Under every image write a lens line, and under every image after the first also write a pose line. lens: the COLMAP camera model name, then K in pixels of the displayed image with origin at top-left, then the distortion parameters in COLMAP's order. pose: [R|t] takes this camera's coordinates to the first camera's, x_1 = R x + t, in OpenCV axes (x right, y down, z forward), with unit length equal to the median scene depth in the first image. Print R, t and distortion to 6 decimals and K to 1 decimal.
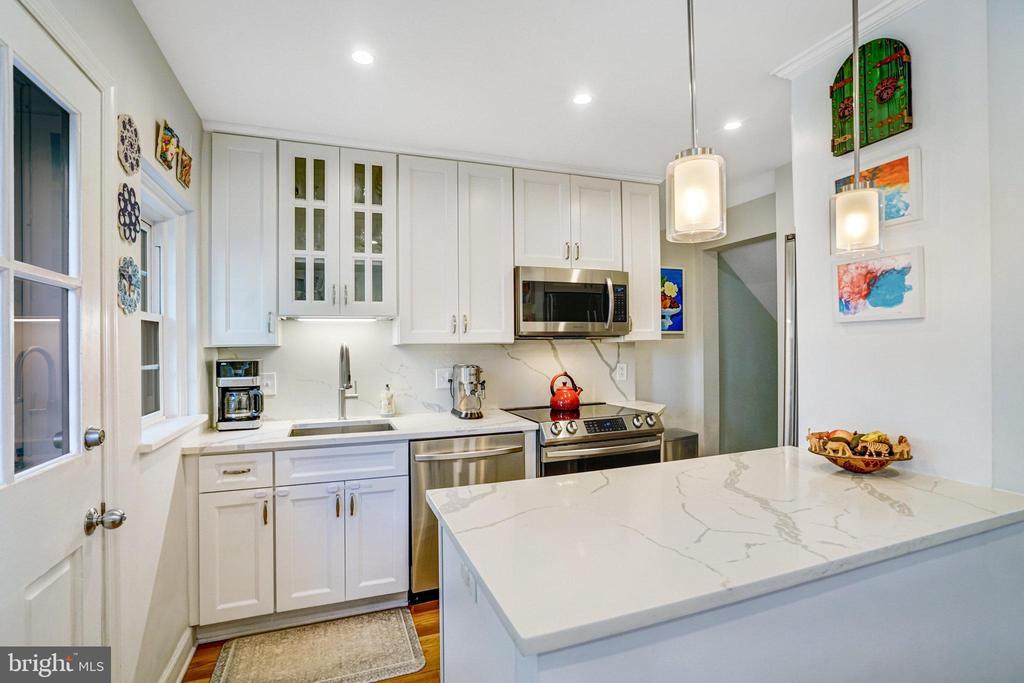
lens RADIAL K [[478.0, 0, 511.4], [0, 478.0, 346.1], [0, 0, 1]] dist [-0.048994, 0.019438]
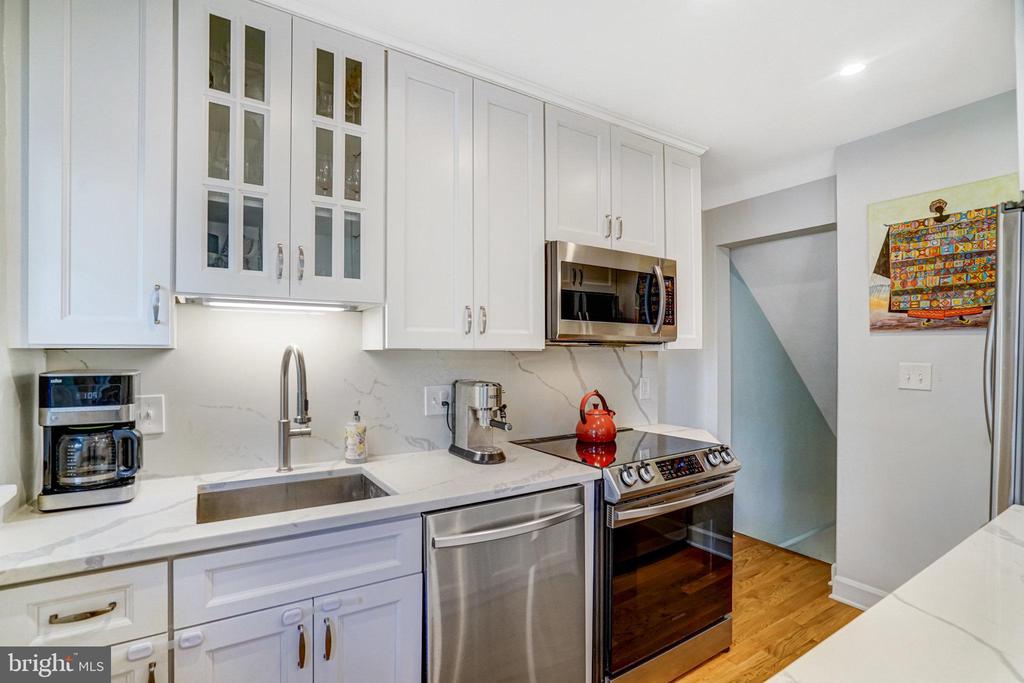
lens RADIAL K [[478.0, 0, 509.0], [0, 478.0, 356.2], [0, 0, 1]] dist [-0.048994, 0.019438]
pose [[0.977810, 0.015269, 0.208936, -0.211362], [-0.017114, 0.999829, 0.007023, -0.002041], [-0.208793, -0.010443, 0.977904, 0.361921]]
